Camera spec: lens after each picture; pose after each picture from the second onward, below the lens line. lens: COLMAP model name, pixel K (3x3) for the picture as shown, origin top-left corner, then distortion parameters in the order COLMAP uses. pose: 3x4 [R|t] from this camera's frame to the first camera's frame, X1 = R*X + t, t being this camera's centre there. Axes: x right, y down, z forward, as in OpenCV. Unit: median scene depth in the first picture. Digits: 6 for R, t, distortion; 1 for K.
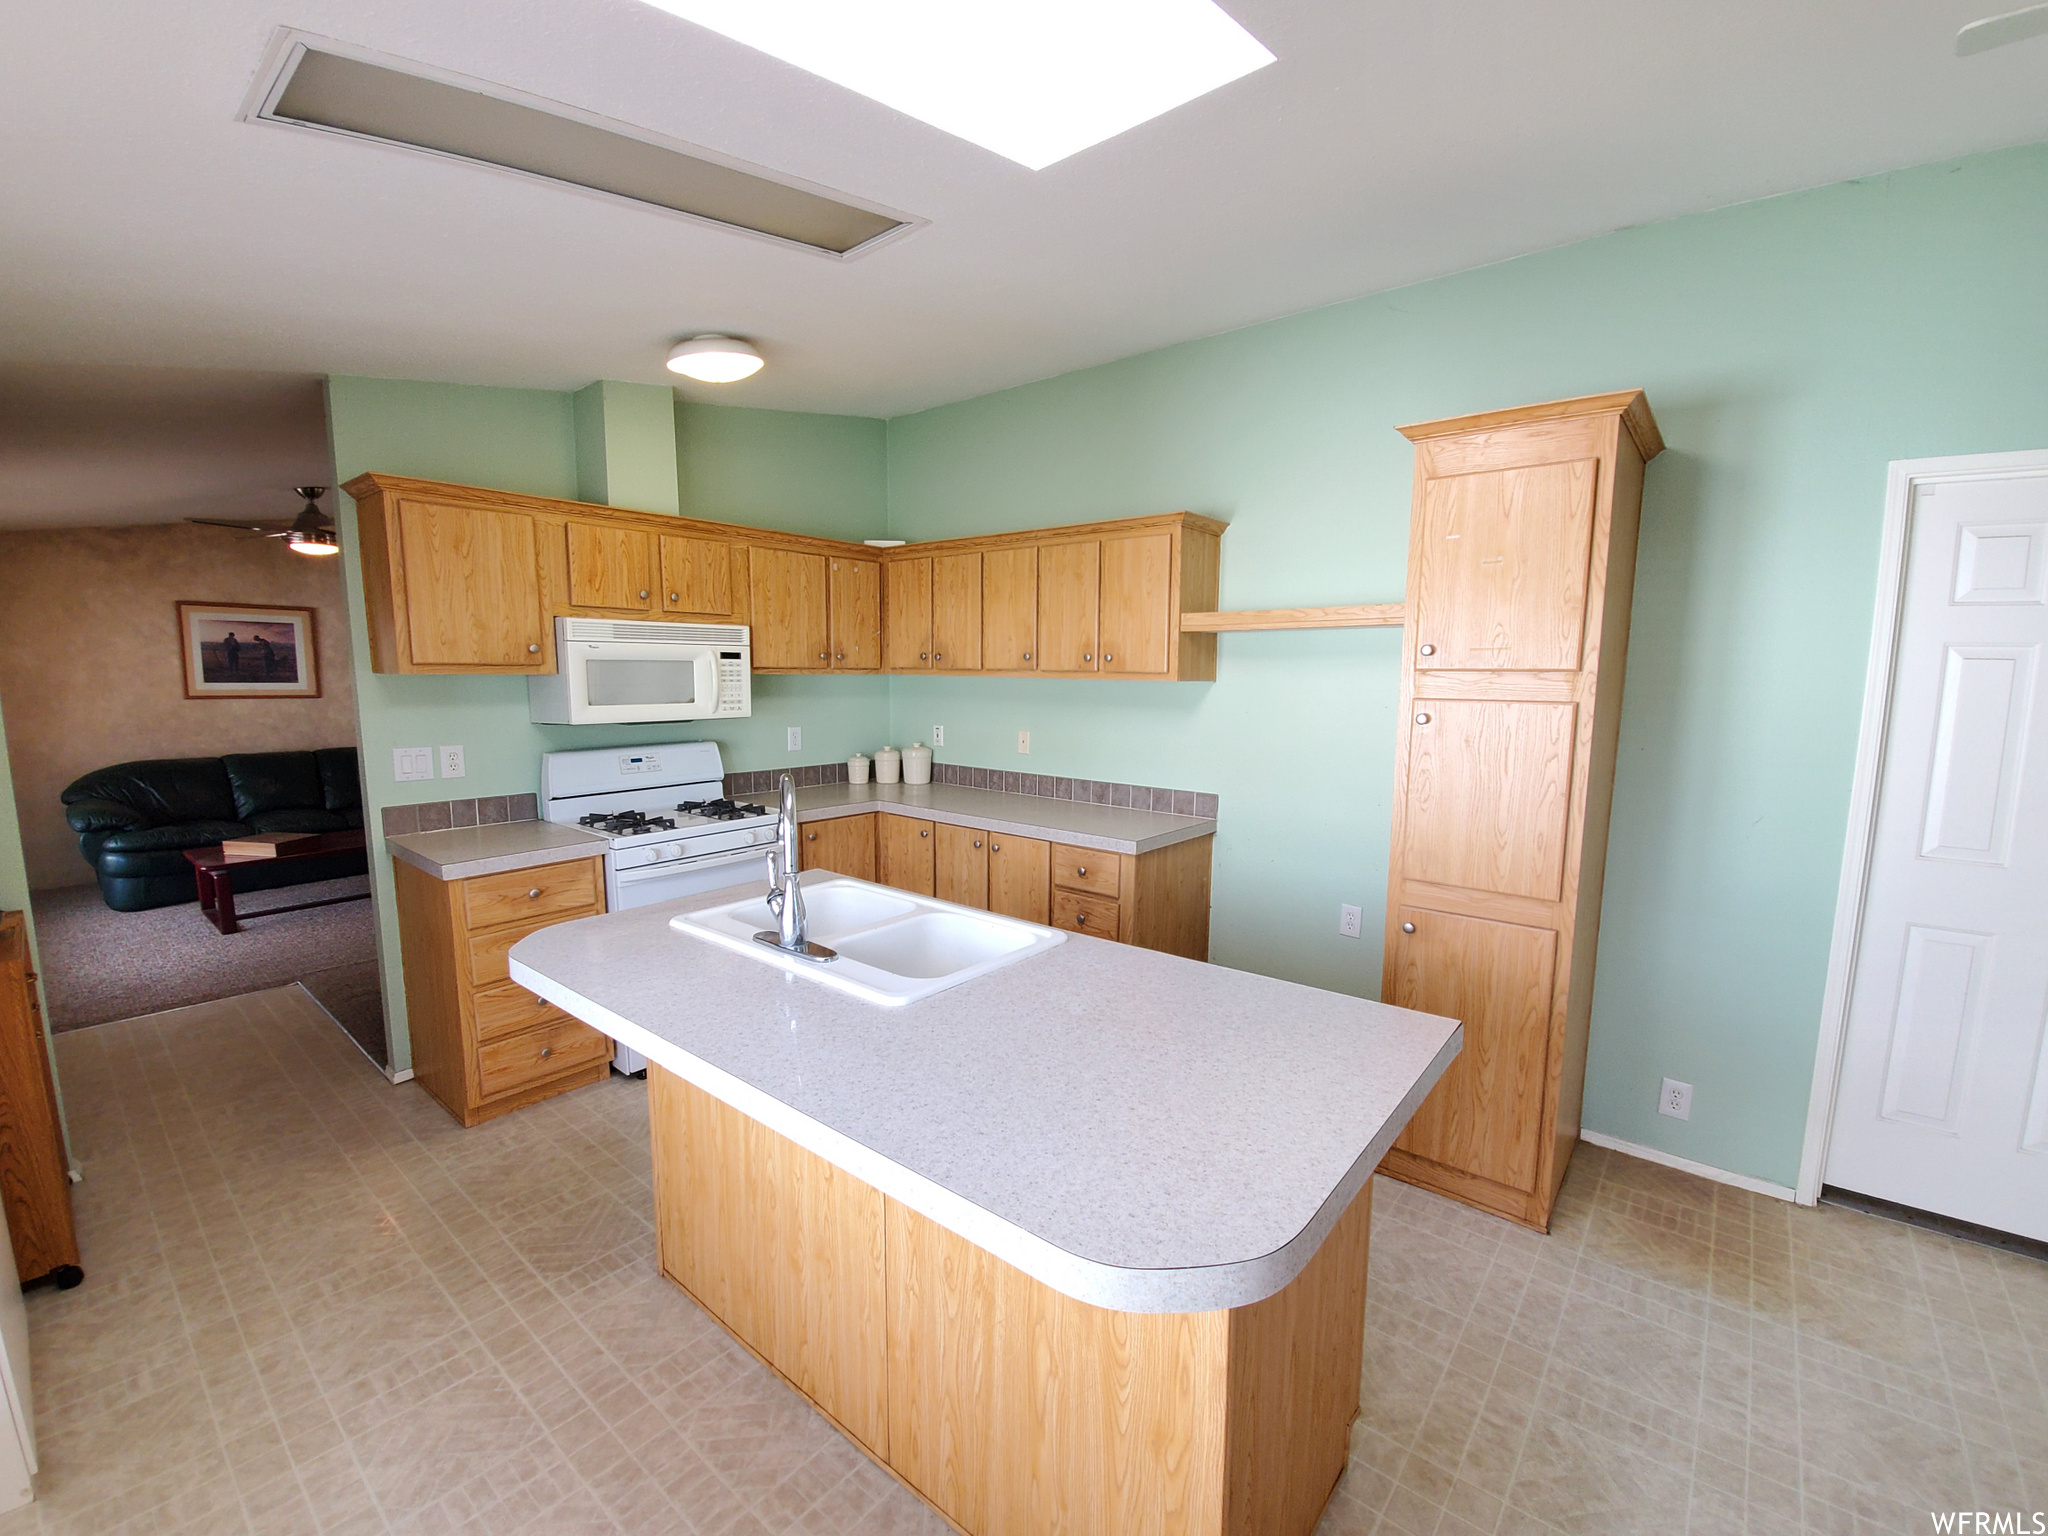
lens RADIAL K [[848.5, 0, 1030.6], [0, 848.5, 774.5], [0, 0, 1]] dist [-0.000273, -0.010511]
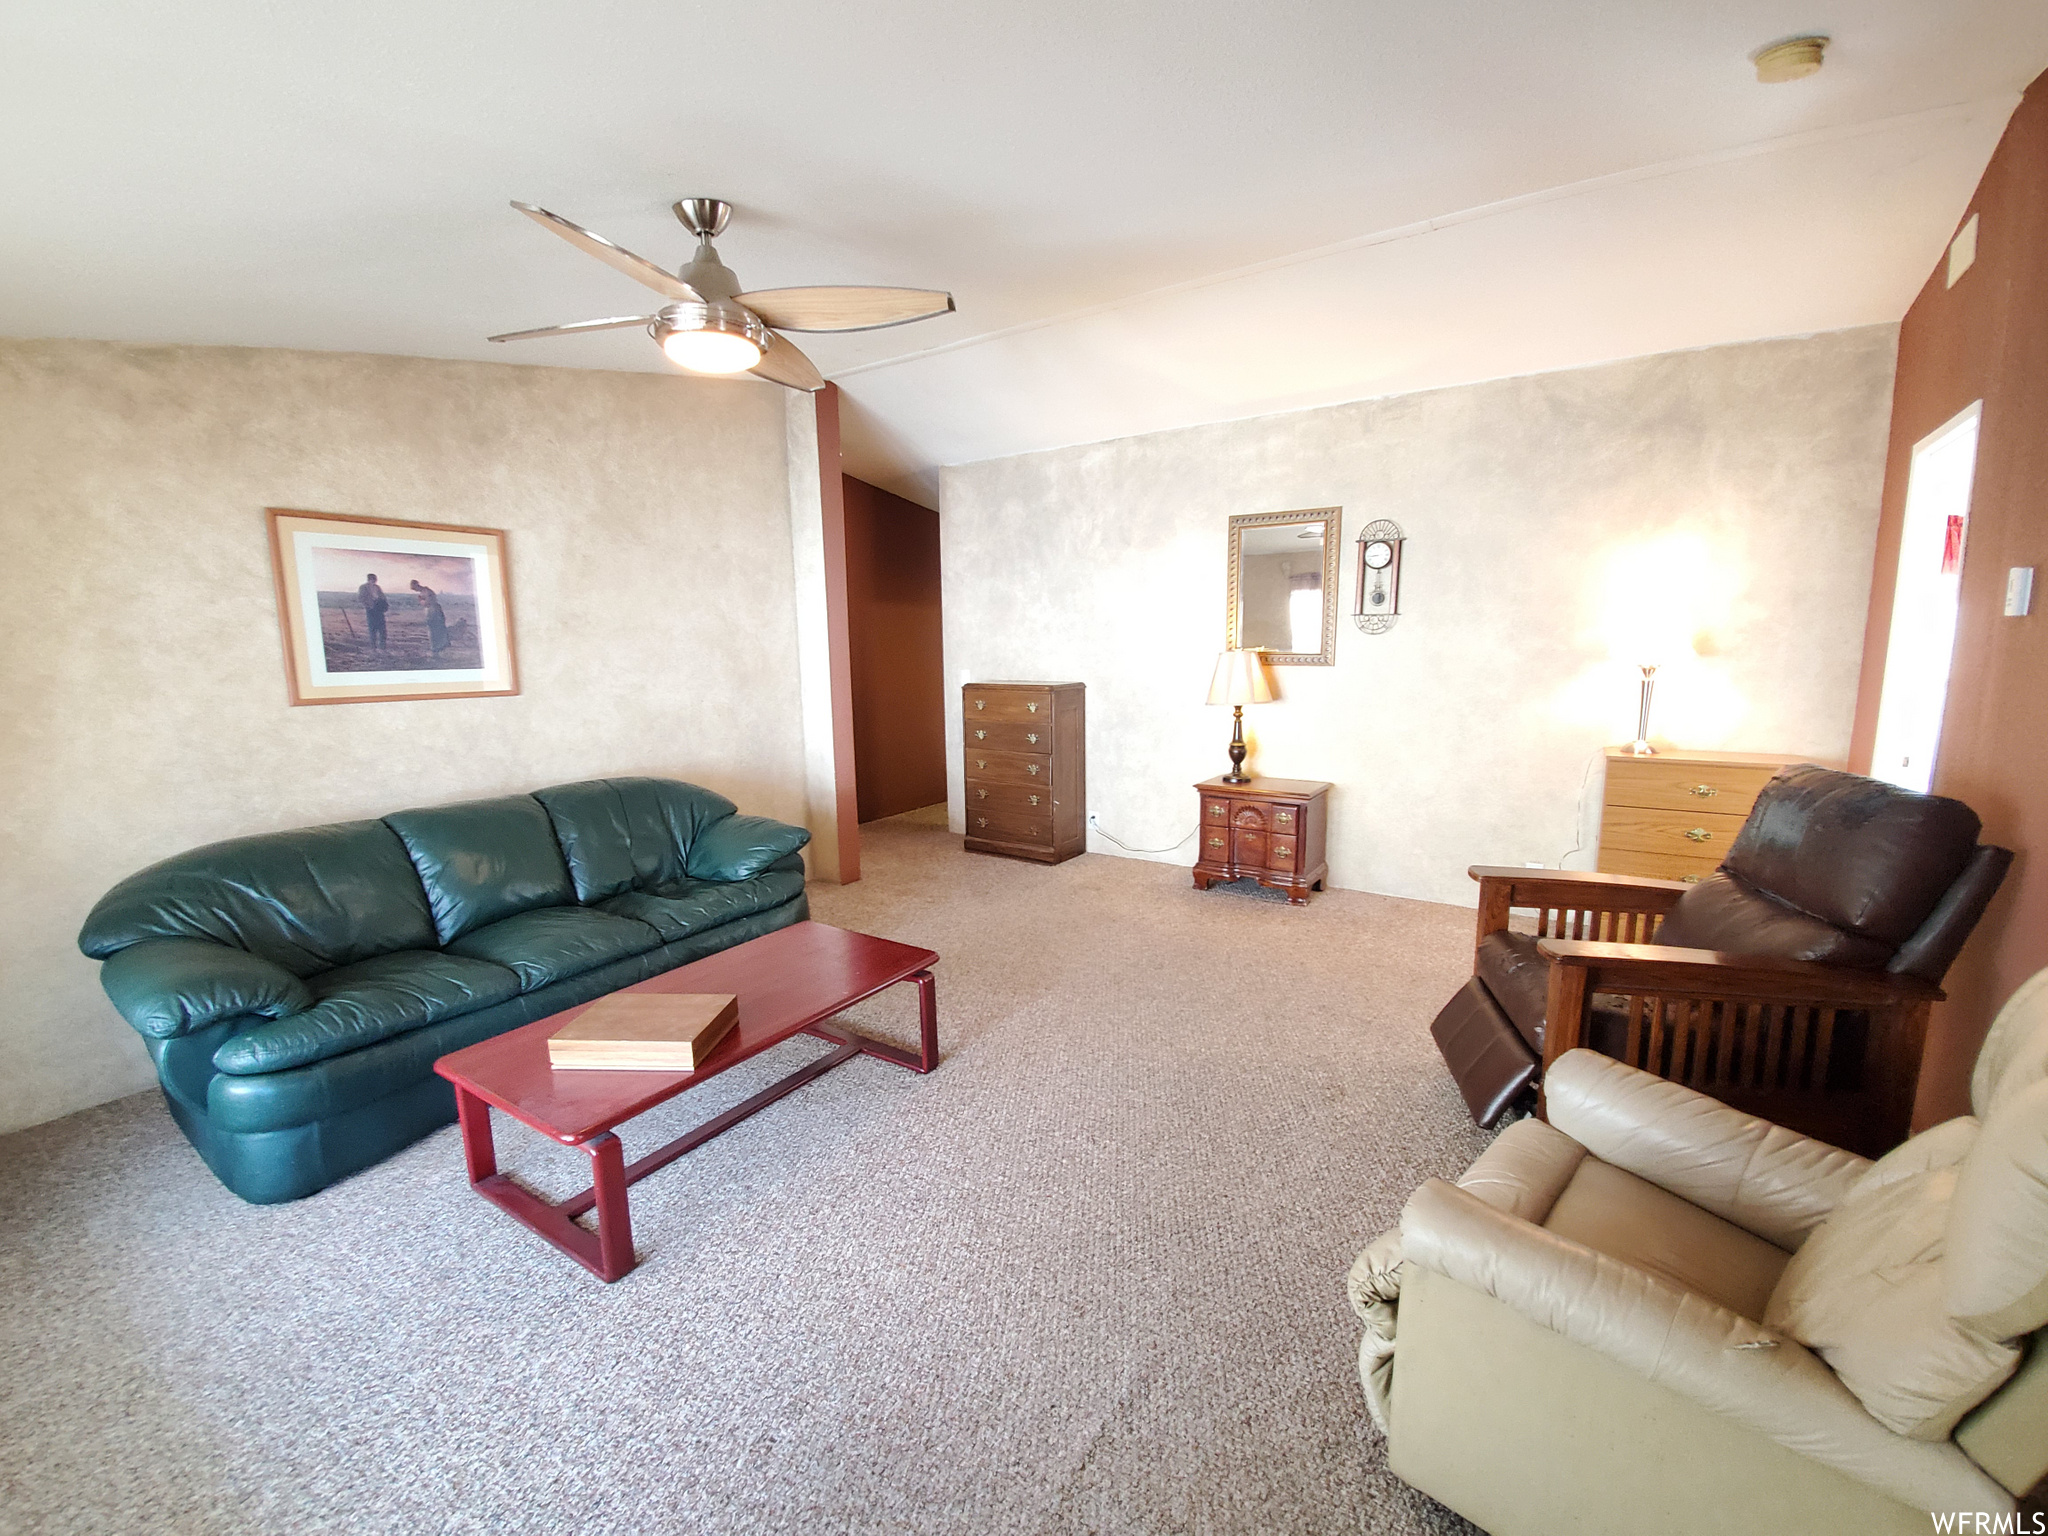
lens RADIAL K [[848.5, 0, 1030.6], [0, 848.5, 774.5], [0, 0, 1]] dist [-0.000273, -0.010511]
pose [[0.995300, -0.038609, 0.088805, -0.591314], [0.035678, 0.998772, 0.034362, -0.048787], [-0.090023, -0.031032, 0.995456, 0.438893]]
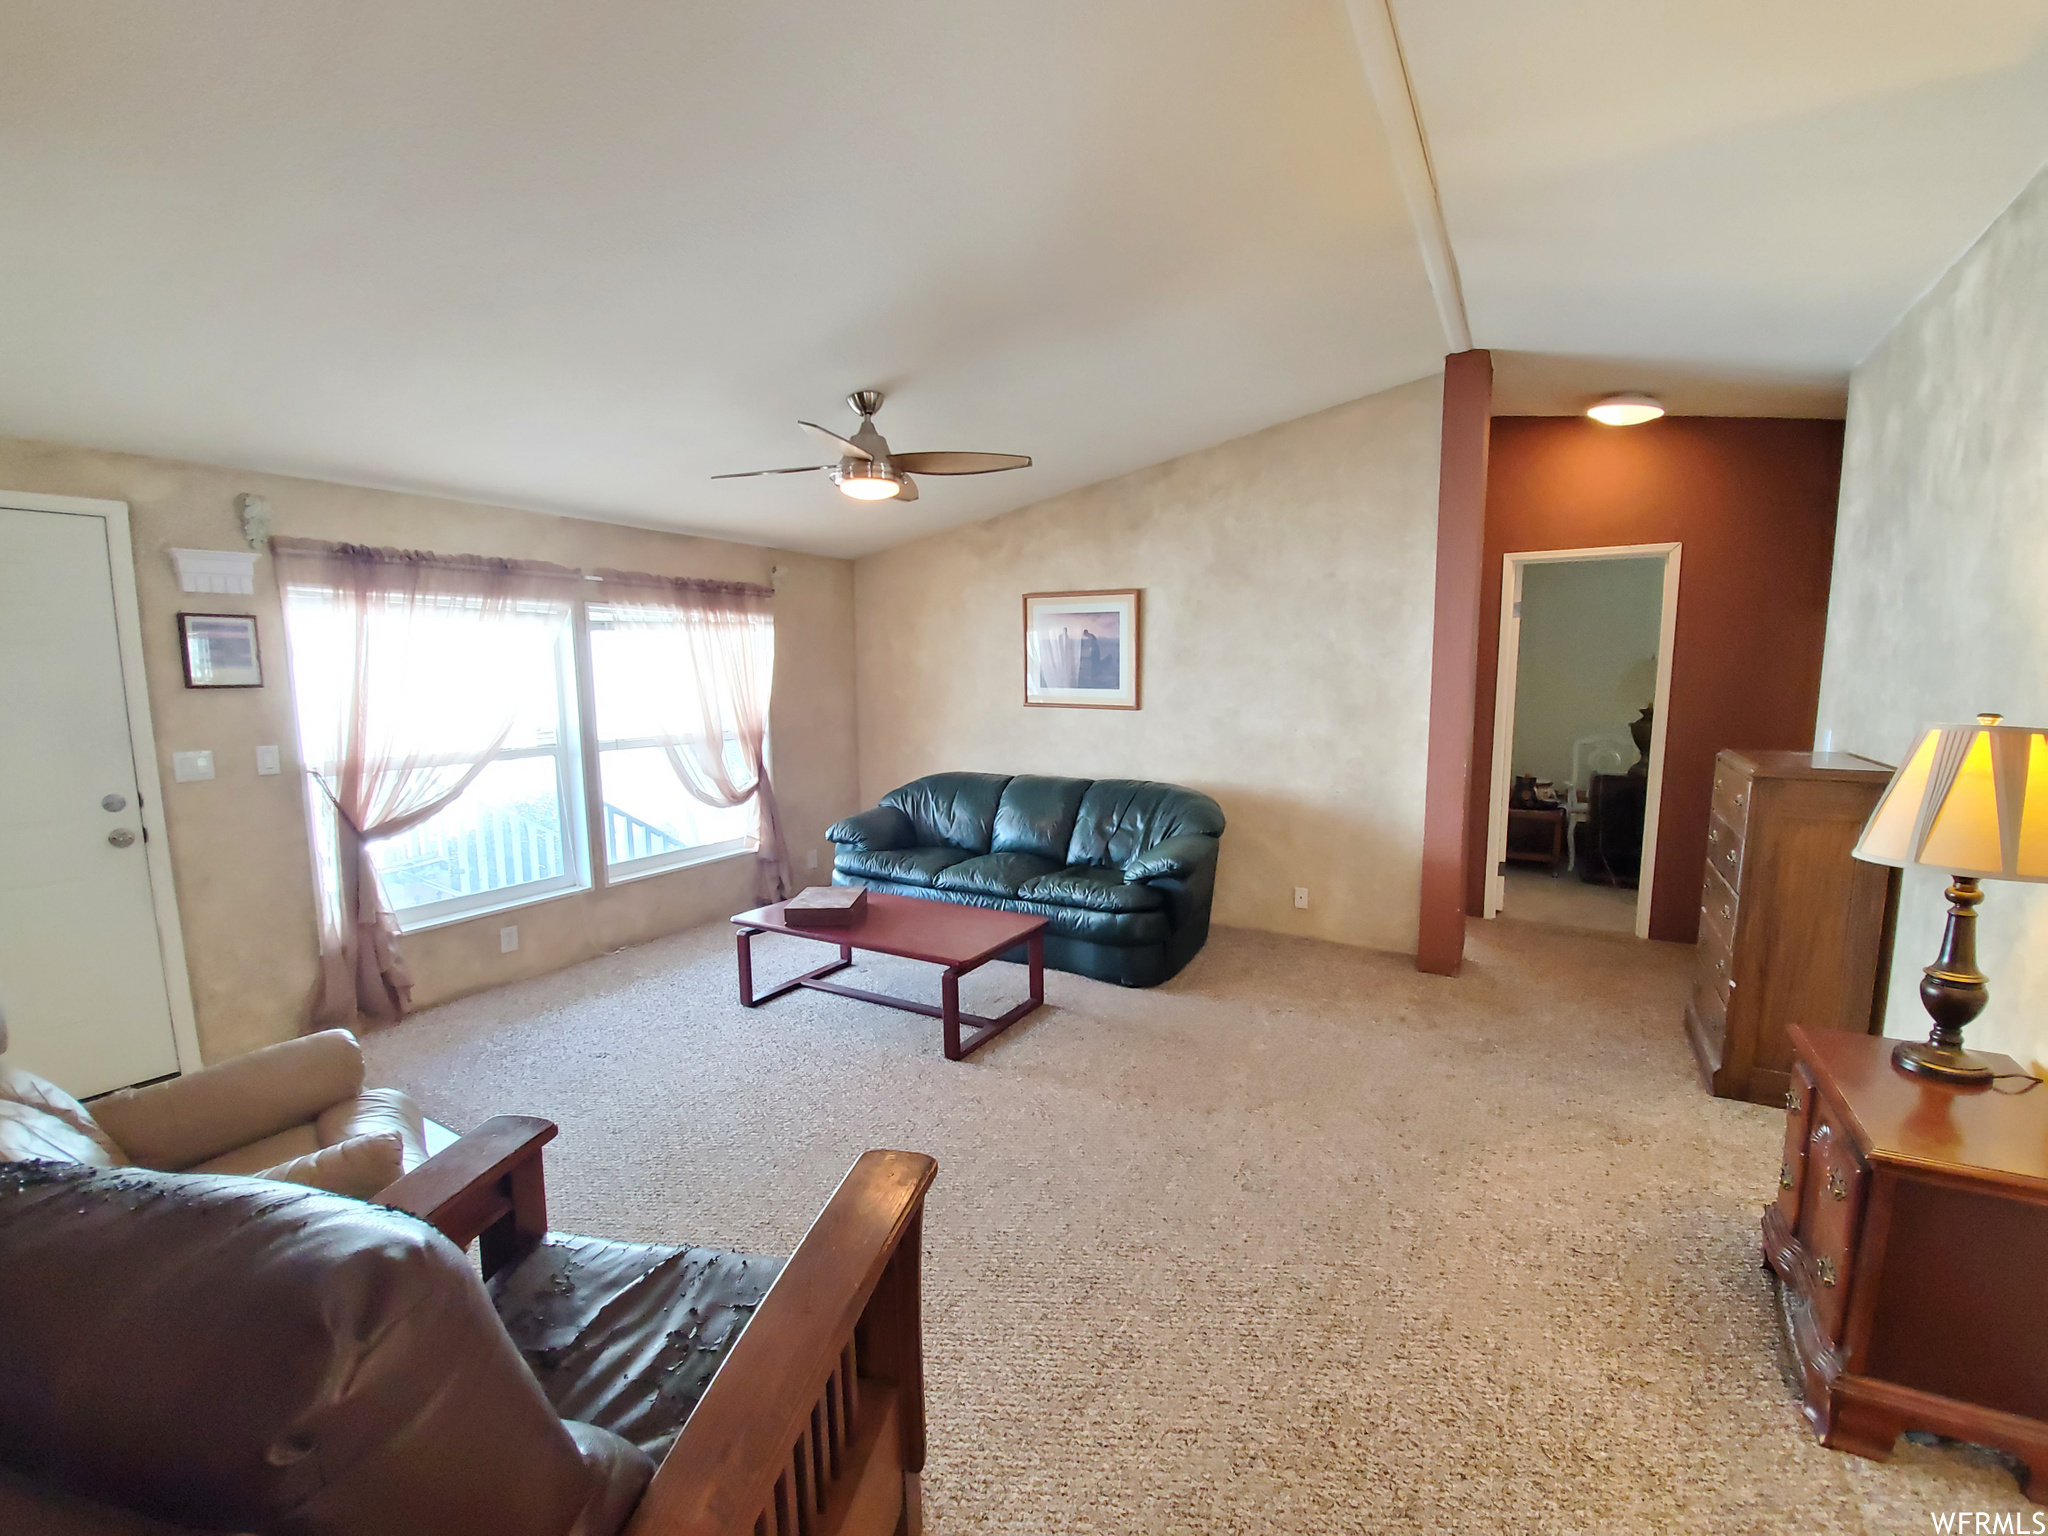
lens RADIAL K [[879.1, 0, 1039.4], [0, 879.1, 767.1], [0, 0, 1]] dist [-0.001649, -0.000201]
pose [[0.159104, 0.102466, -0.981930, -0.097711], [-0.114840, 0.989768, 0.084677, -0.102819], [0.980560, 0.099293, 0.169243, 0.833262]]
